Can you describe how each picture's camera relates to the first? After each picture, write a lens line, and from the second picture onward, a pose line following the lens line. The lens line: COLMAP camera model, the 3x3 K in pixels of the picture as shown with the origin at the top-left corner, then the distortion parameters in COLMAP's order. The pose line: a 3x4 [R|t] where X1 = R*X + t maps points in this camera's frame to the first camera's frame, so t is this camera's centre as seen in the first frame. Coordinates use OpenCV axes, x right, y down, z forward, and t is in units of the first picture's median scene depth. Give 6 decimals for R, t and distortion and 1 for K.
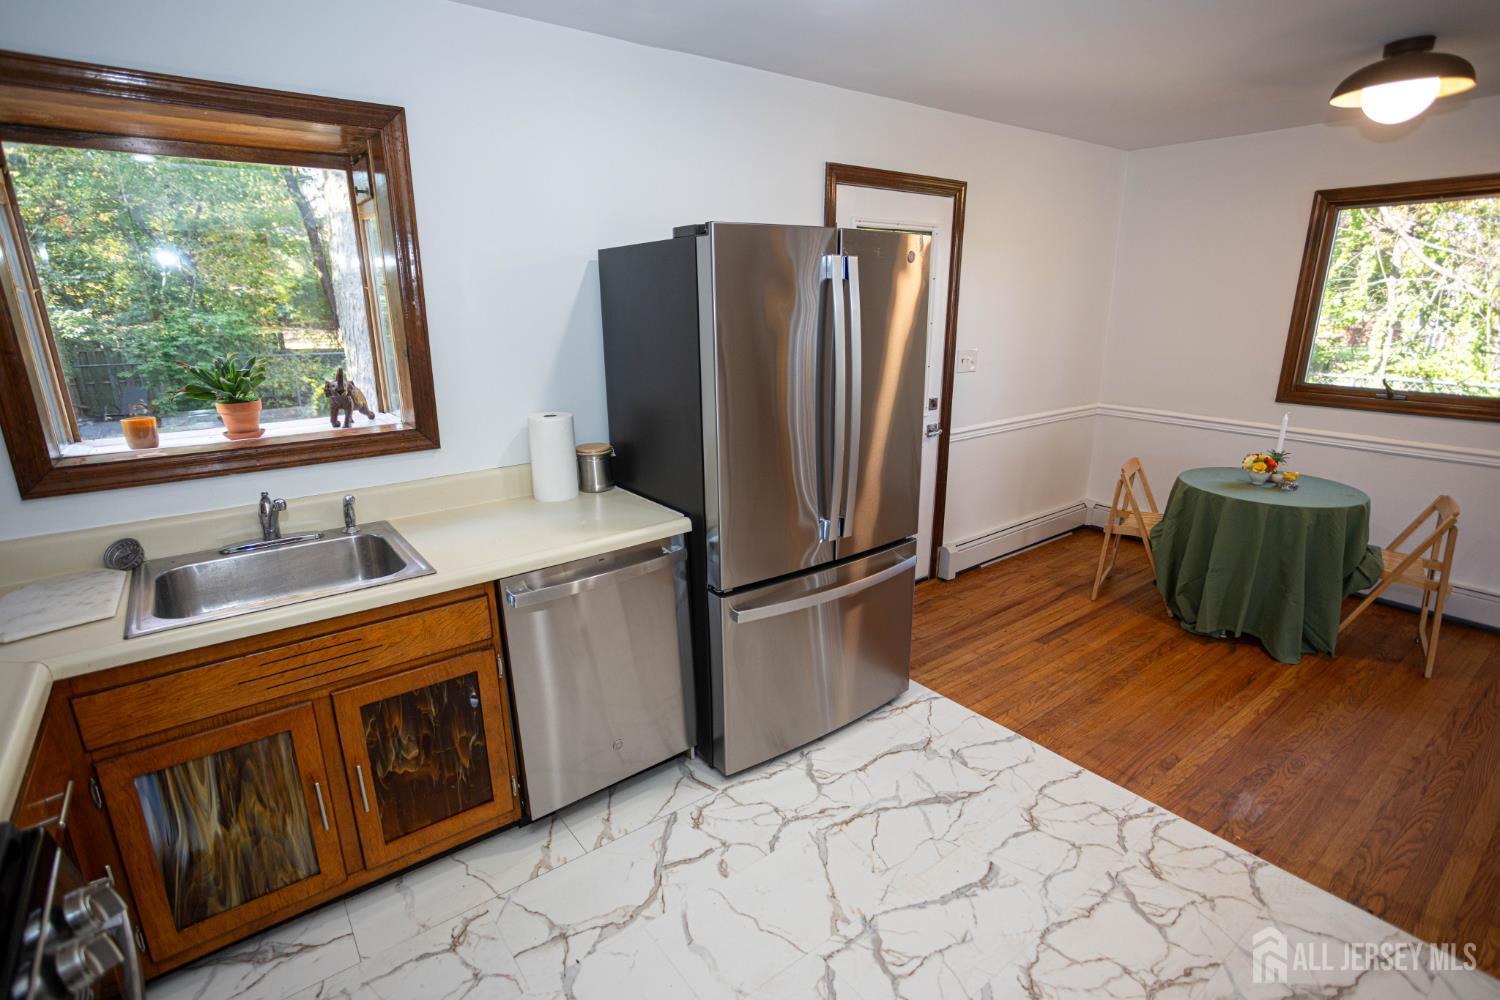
lens RADIAL K [[744.1, 0, 752.5], [0, 744.1, 500.1], [0, 0, 1]] dist [-0.003265, 0.001216]
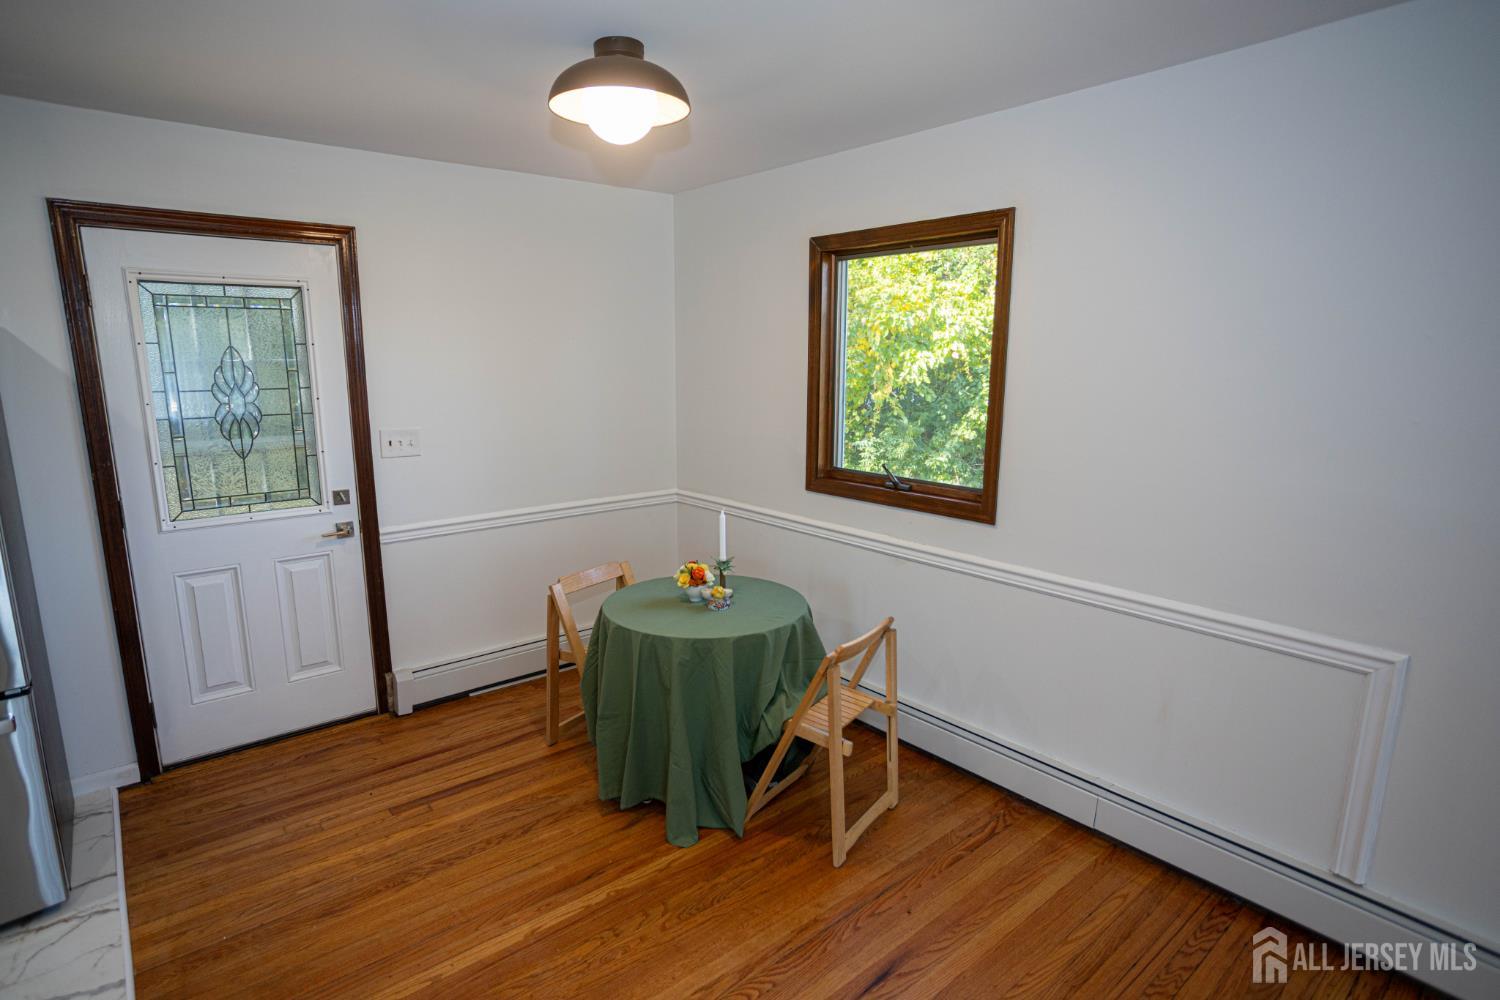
lens RADIAL K [[787.0, 0, 748.6], [0, 787.0, 503.2], [0, 0, 1]] dist [-0.003394, 0.001691]
pose [[0.999972, -0.002012, 0.007143, 0.748023], [0.002607, 0.996438, -0.084292, -0.054501], [-0.006948, 0.084308, 0.996415, 0.172173]]
